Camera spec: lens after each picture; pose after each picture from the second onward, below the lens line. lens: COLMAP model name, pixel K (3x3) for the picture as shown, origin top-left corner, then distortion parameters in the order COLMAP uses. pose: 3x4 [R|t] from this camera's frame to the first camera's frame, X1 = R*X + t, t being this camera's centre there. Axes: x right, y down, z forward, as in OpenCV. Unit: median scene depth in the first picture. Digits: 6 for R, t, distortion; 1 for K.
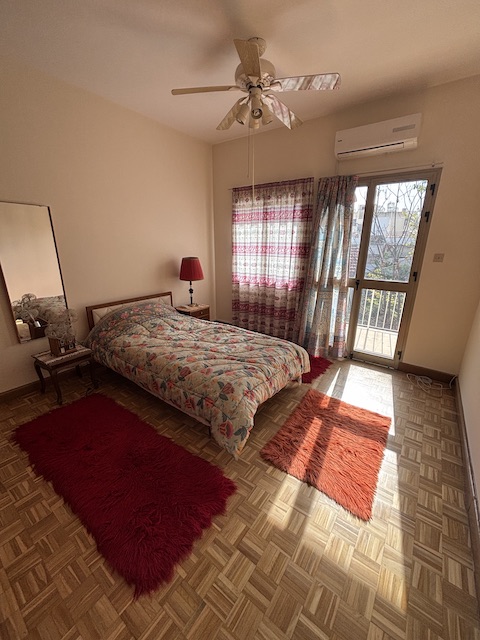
lens RADIAL K [[258.3, 0, 243.2], [0, 258.3, 316.8], [0, 0, 1]] dist [-0.000220, -0.000880]
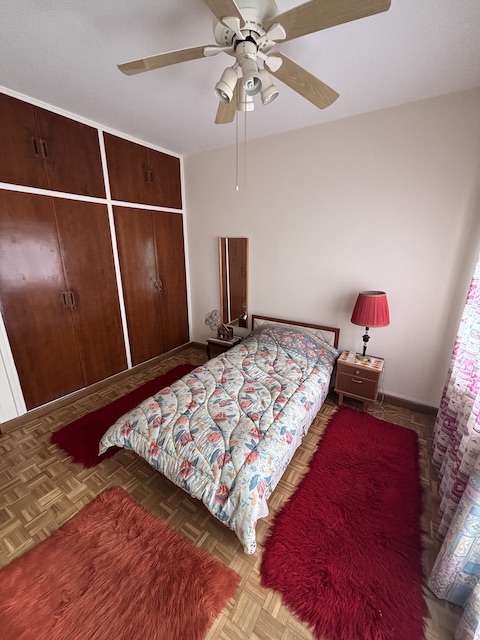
lens RADIAL K [[258.3, 0, 242.0], [0, 258.3, 325.2], [0, 0, 1]] dist [-0.000220, -0.000880]
pose [[0.056634, 0.284129, -0.957112, 0.627599], [-0.287340, 0.922729, 0.256919, -0.311793], [0.956153, 0.260467, 0.133900, 0.852995]]
